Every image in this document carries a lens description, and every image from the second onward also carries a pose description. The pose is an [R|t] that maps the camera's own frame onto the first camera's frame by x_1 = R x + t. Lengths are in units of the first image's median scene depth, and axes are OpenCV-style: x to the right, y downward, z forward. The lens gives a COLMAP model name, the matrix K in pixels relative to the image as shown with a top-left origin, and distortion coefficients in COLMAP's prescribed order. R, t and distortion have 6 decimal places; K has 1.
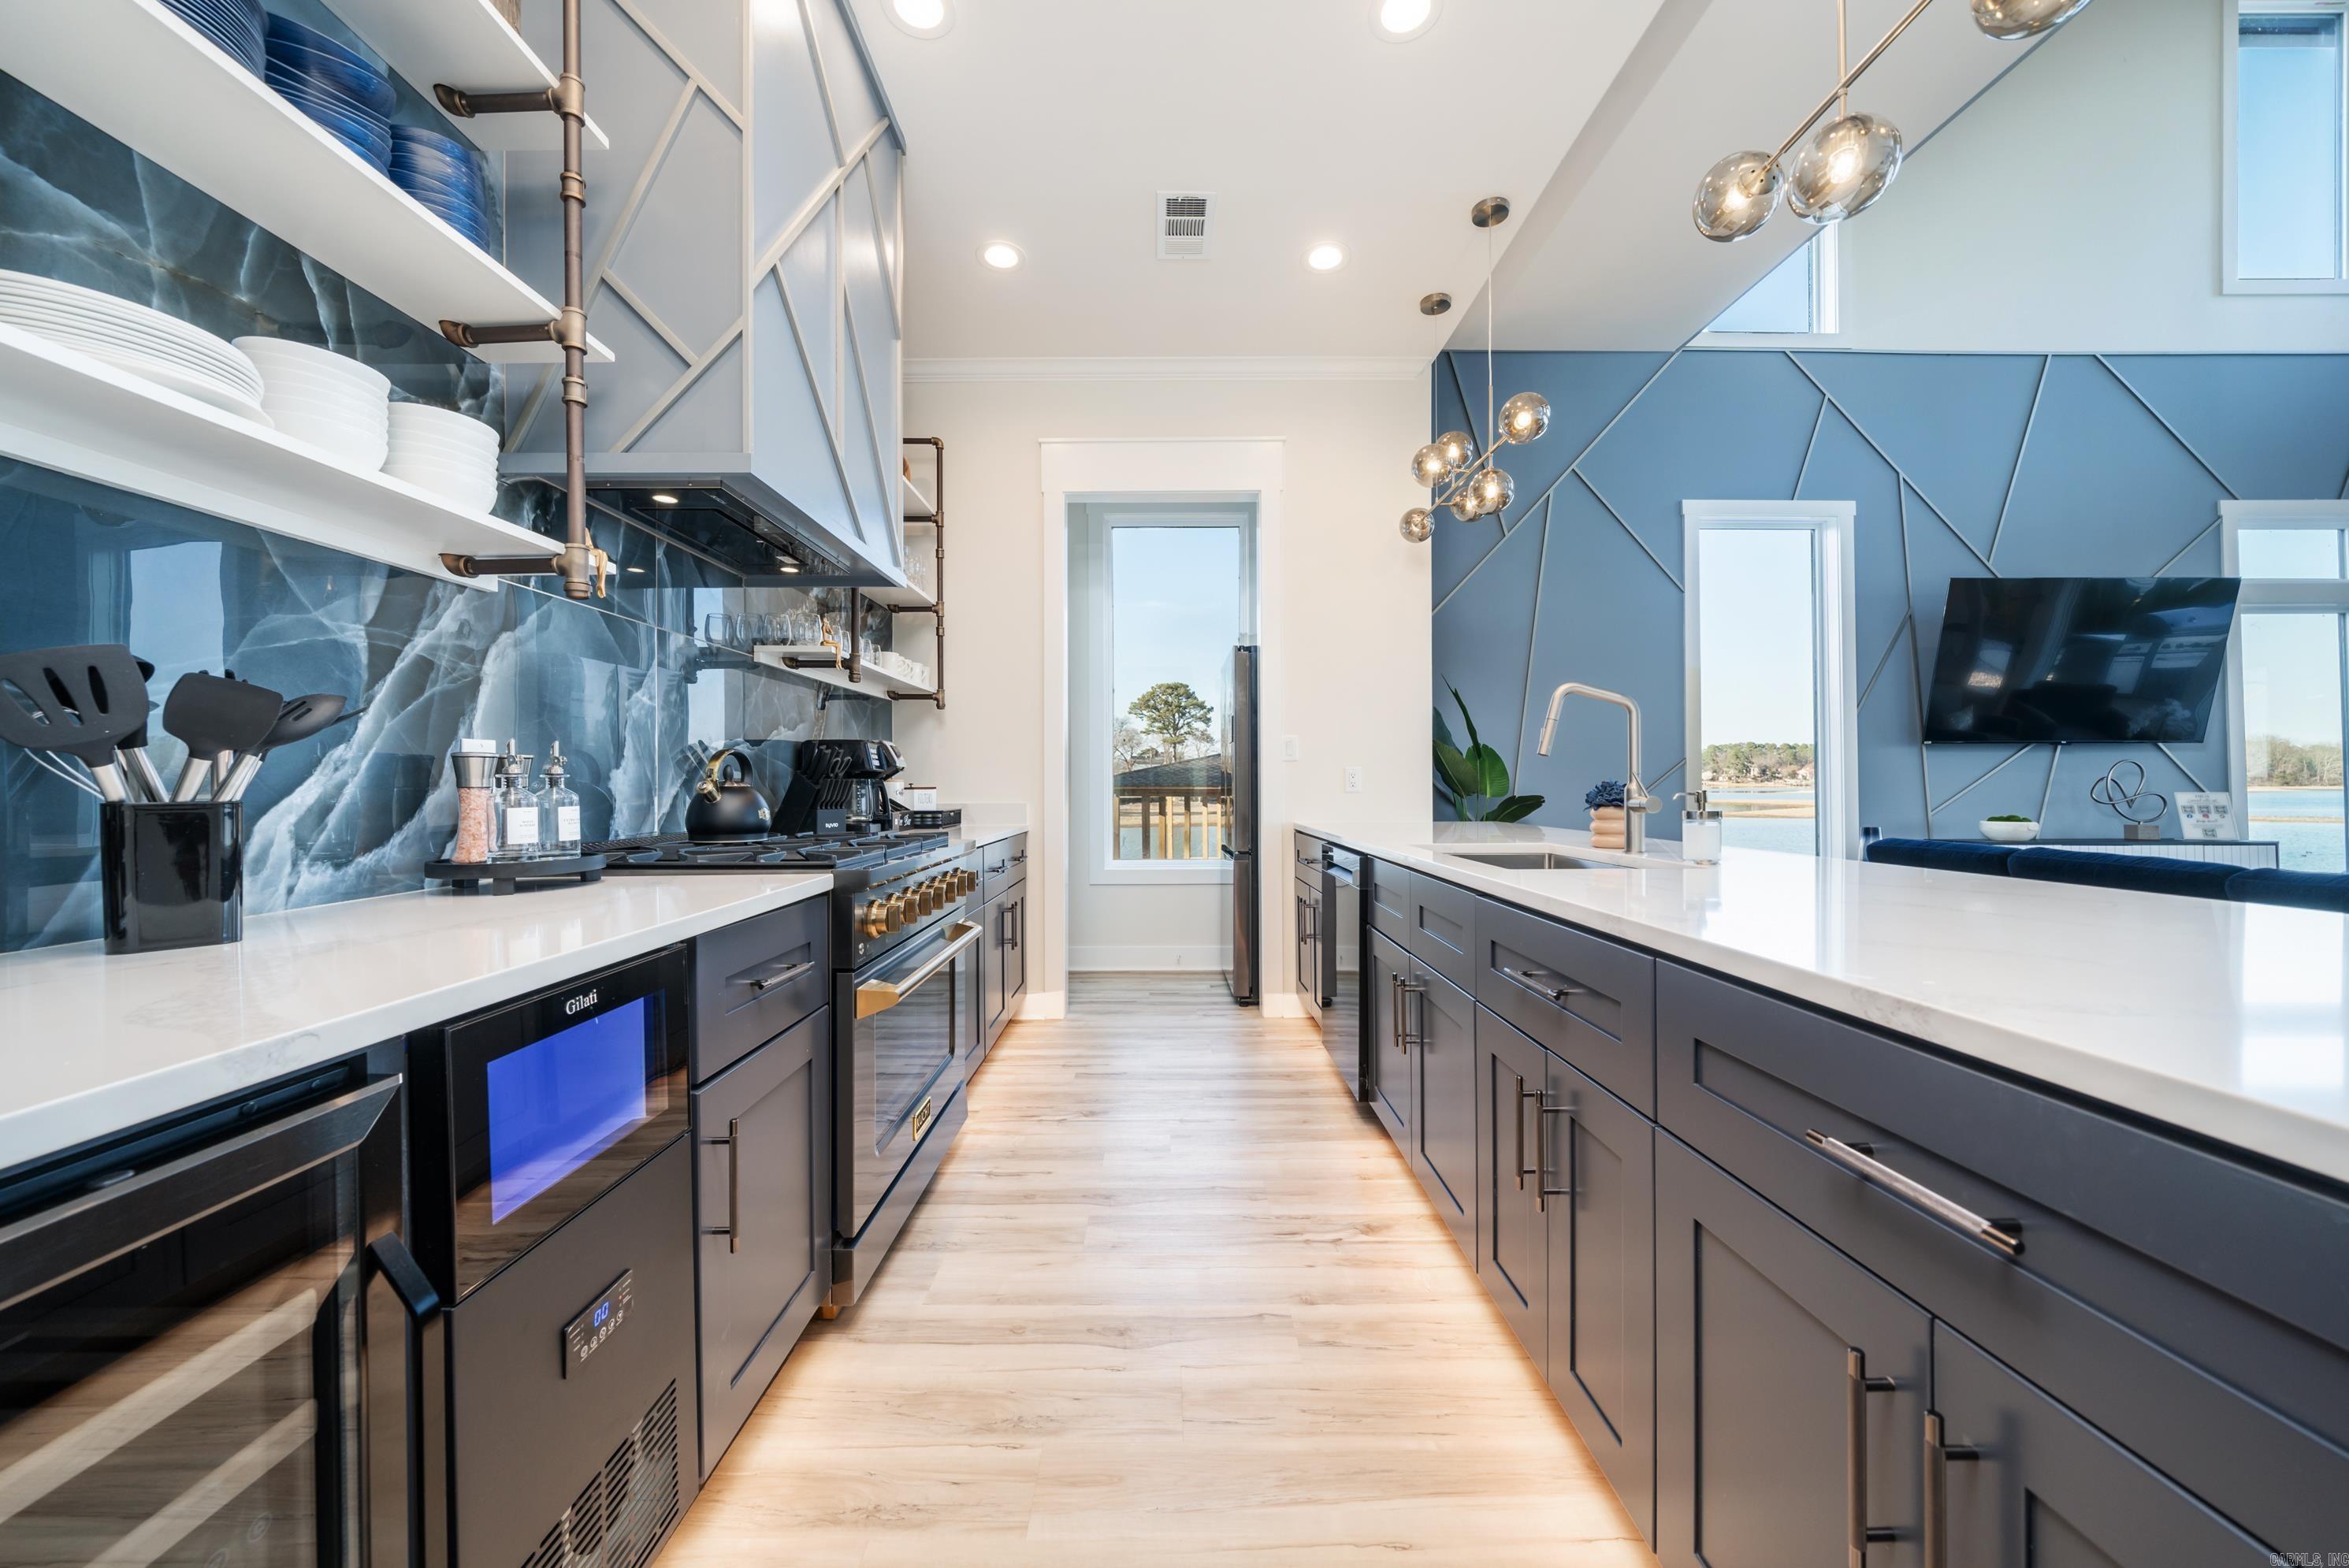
lens RADIAL K [[826.1, 0, 1184.6], [0, 826.1, 782.4], [0, 0, 1]] dist [-0.007563, 0.000177]
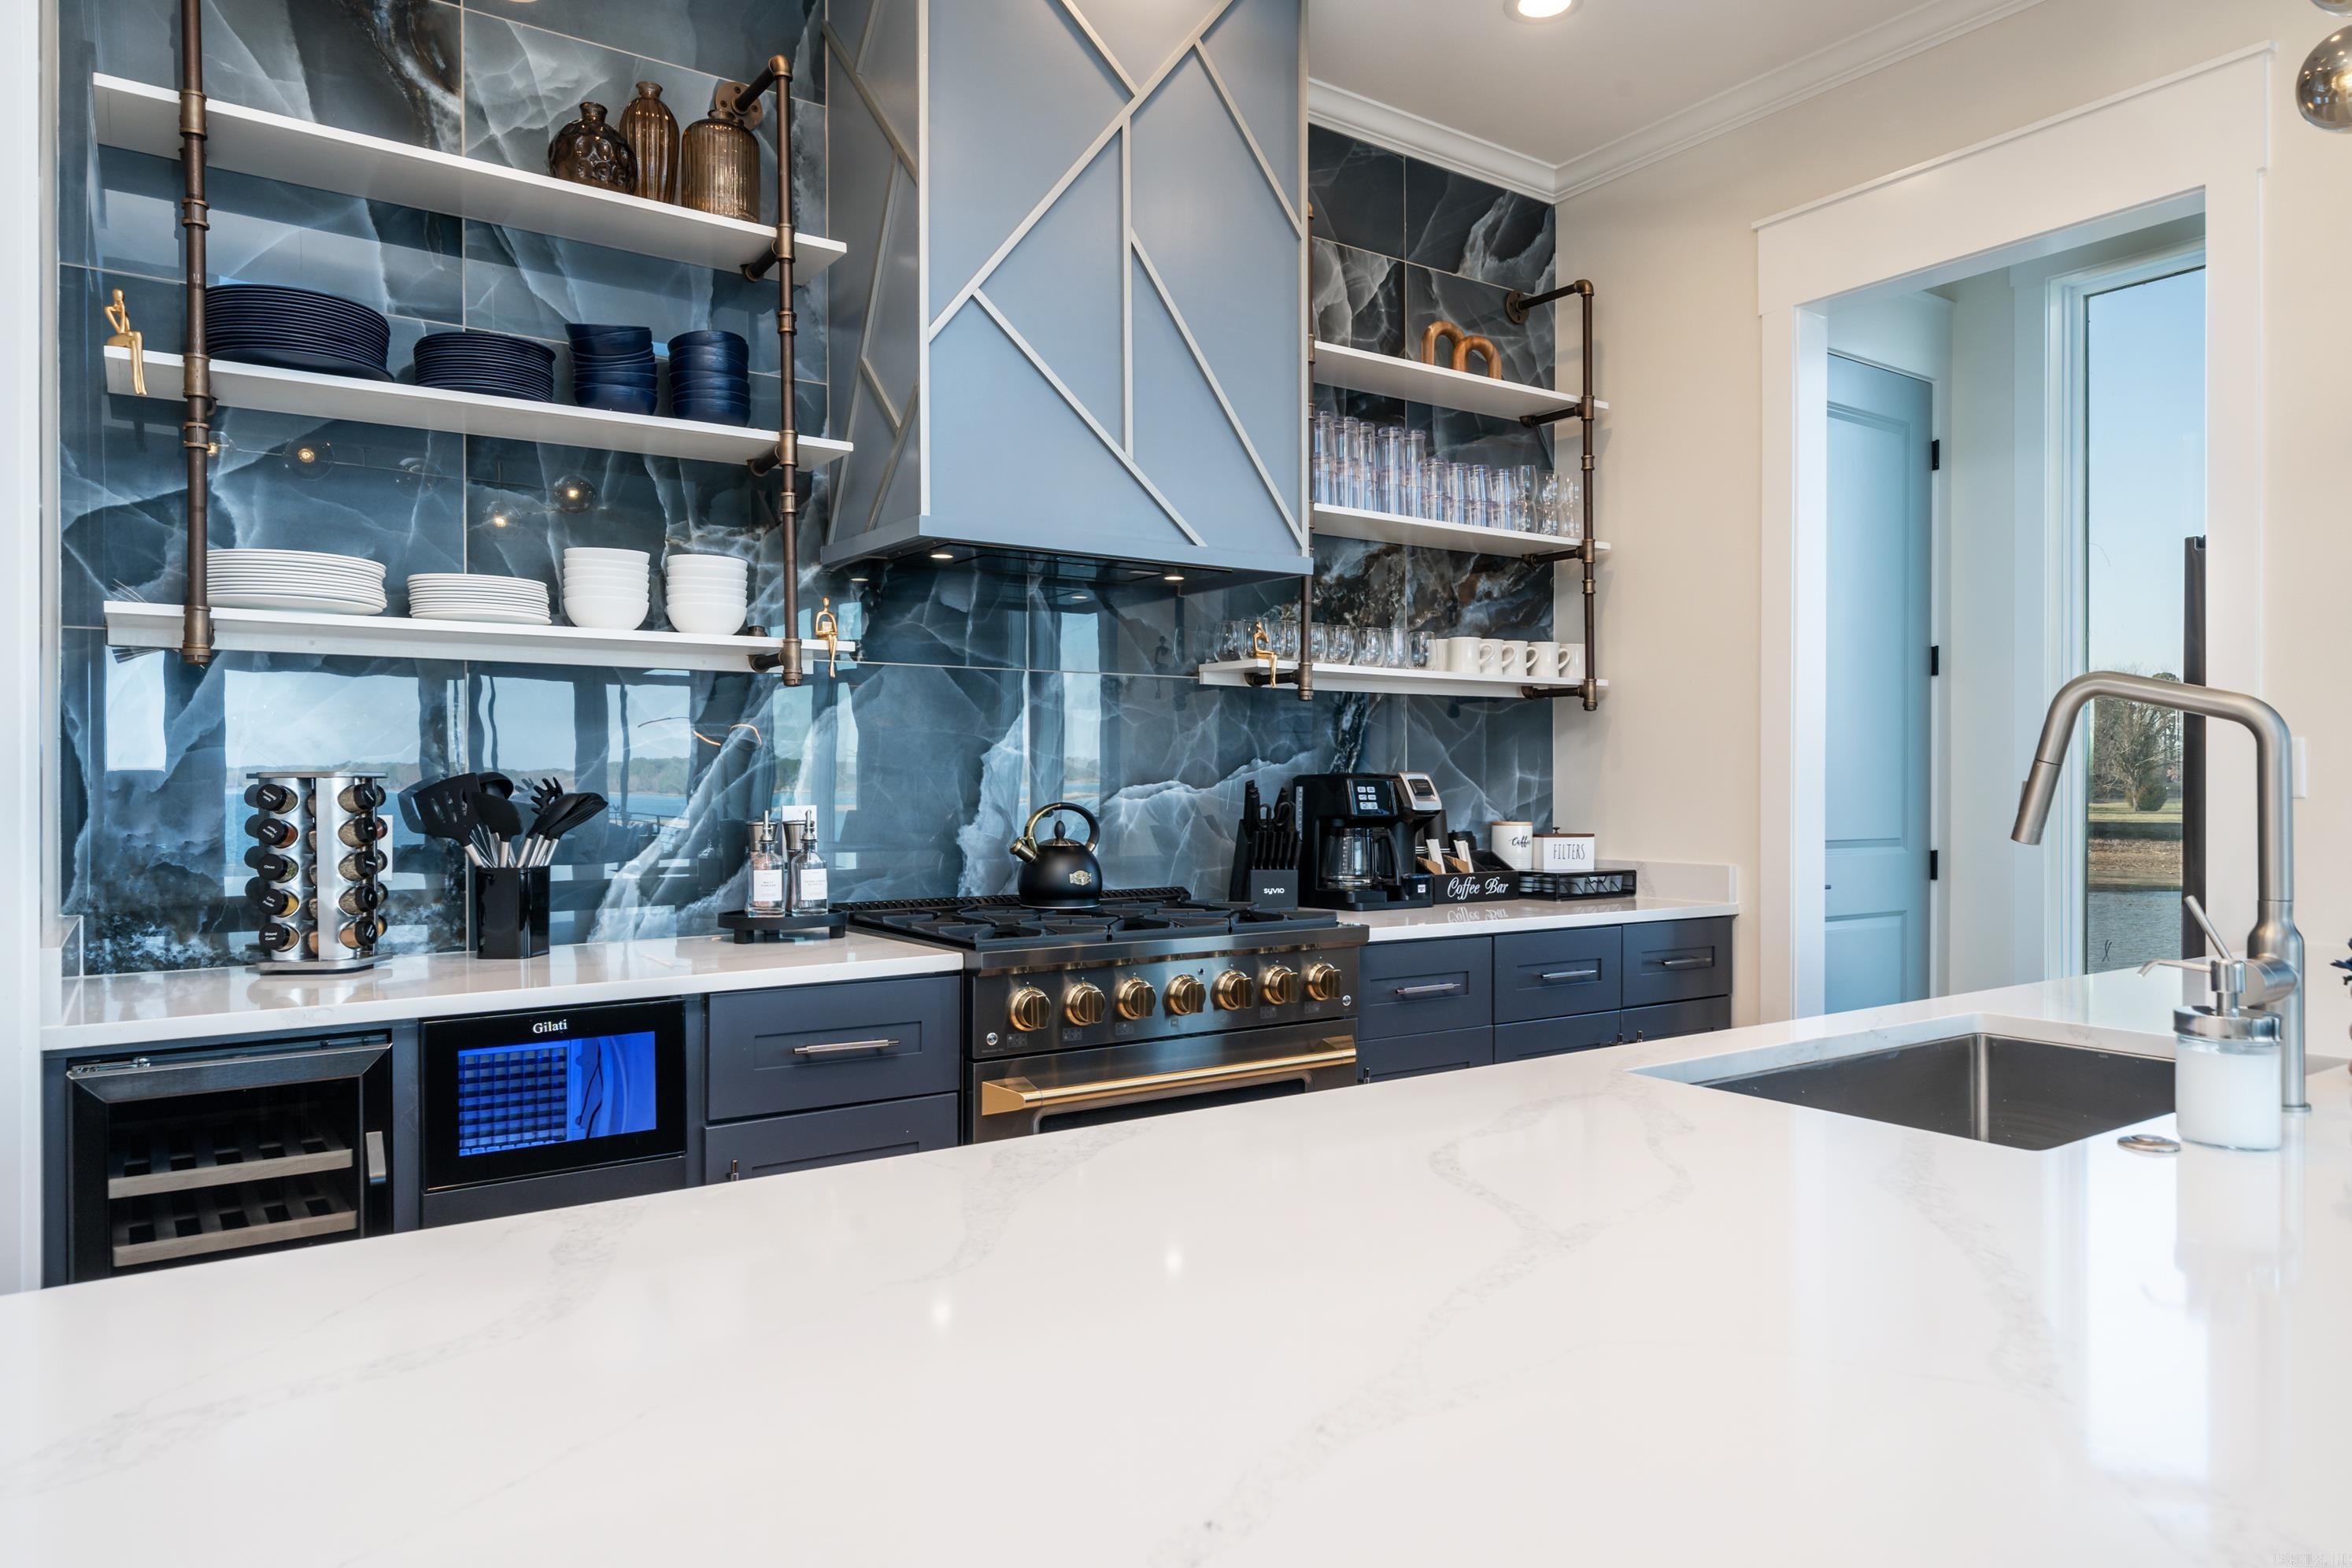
lens RADIAL K [[1456.0, 0, 1169.8], [0, 1456.0, 794.1], [0, 0, 1]] dist [0.000139, -0.002842]
pose [[0.570675, 0.011087, -0.821101, 0.867718], [-0.003447, 0.999932, 0.011107, -0.072804], [0.821169, -0.003508, 0.570675, 0.208942]]
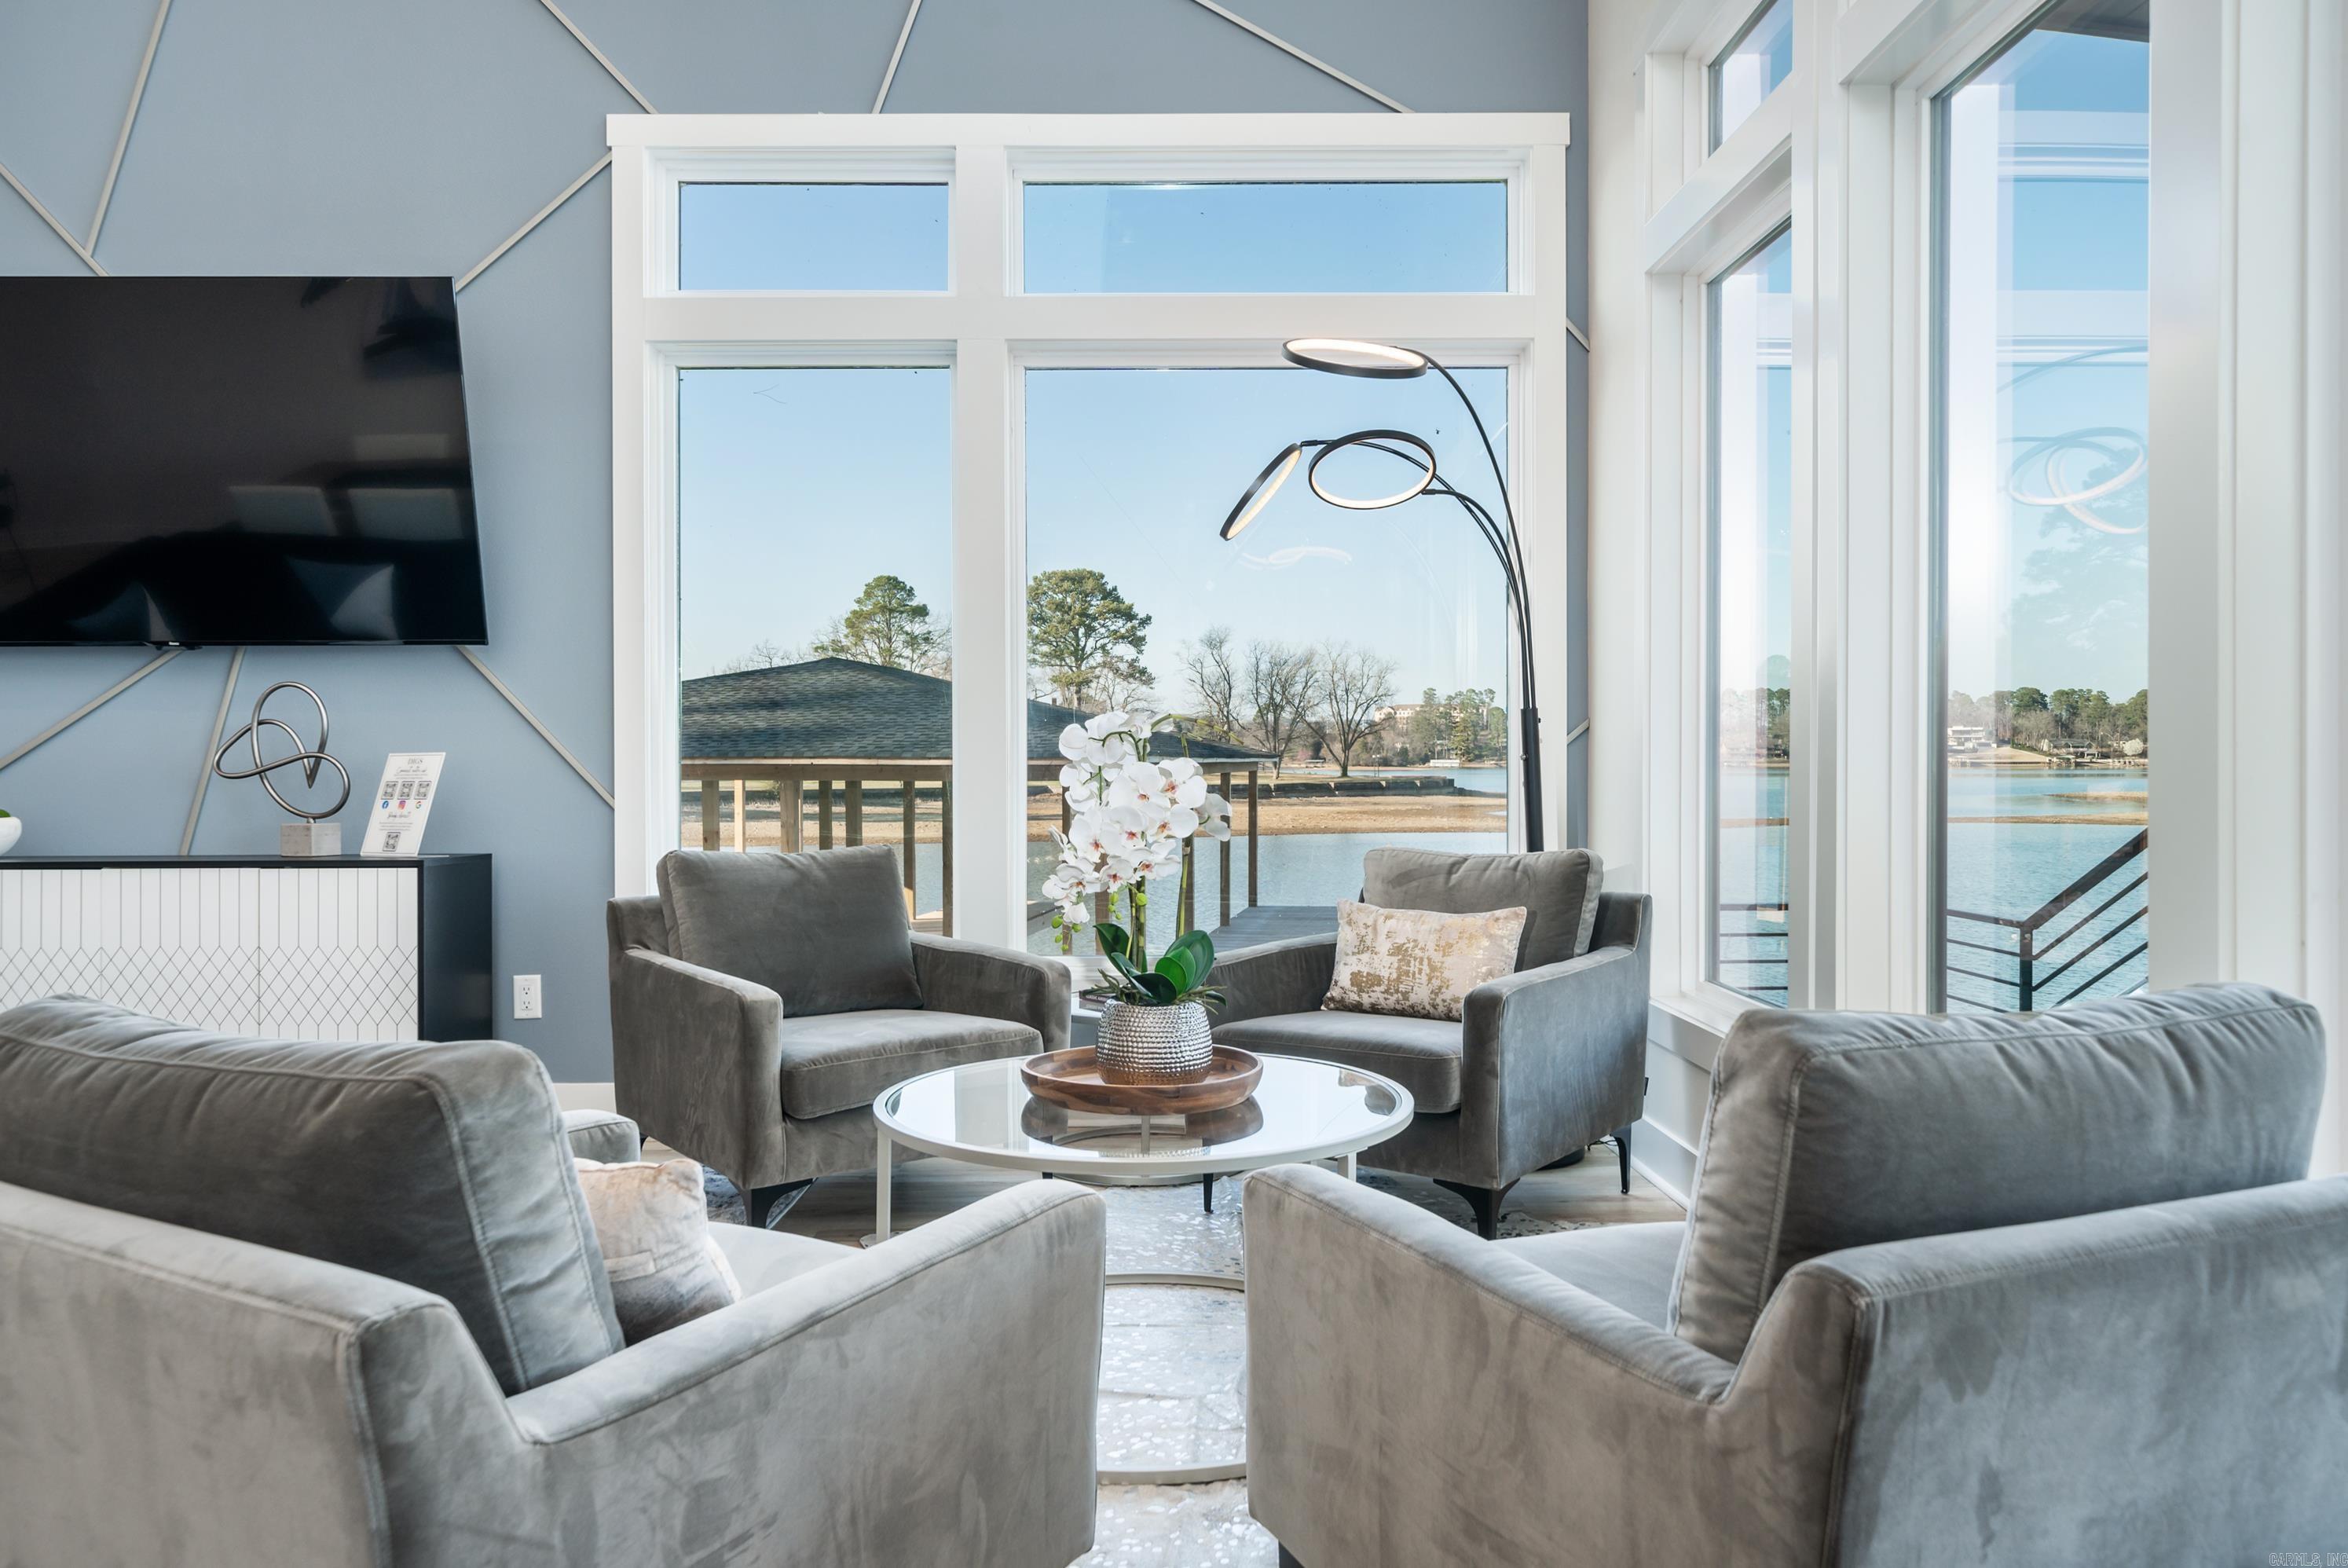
lens RADIAL K [[1567.1, 0, 1172.0], [0, 1567.1, 780.5], [0, 0, 1]] dist [0.010092, -0.000402]
pose [[0.999636, -0.001532, 0.026923, 4.086043], [0.001173, 0.999910, 0.013344, 0.041661], [-0.026941, -0.013307, 0.999548, 0.279383]]
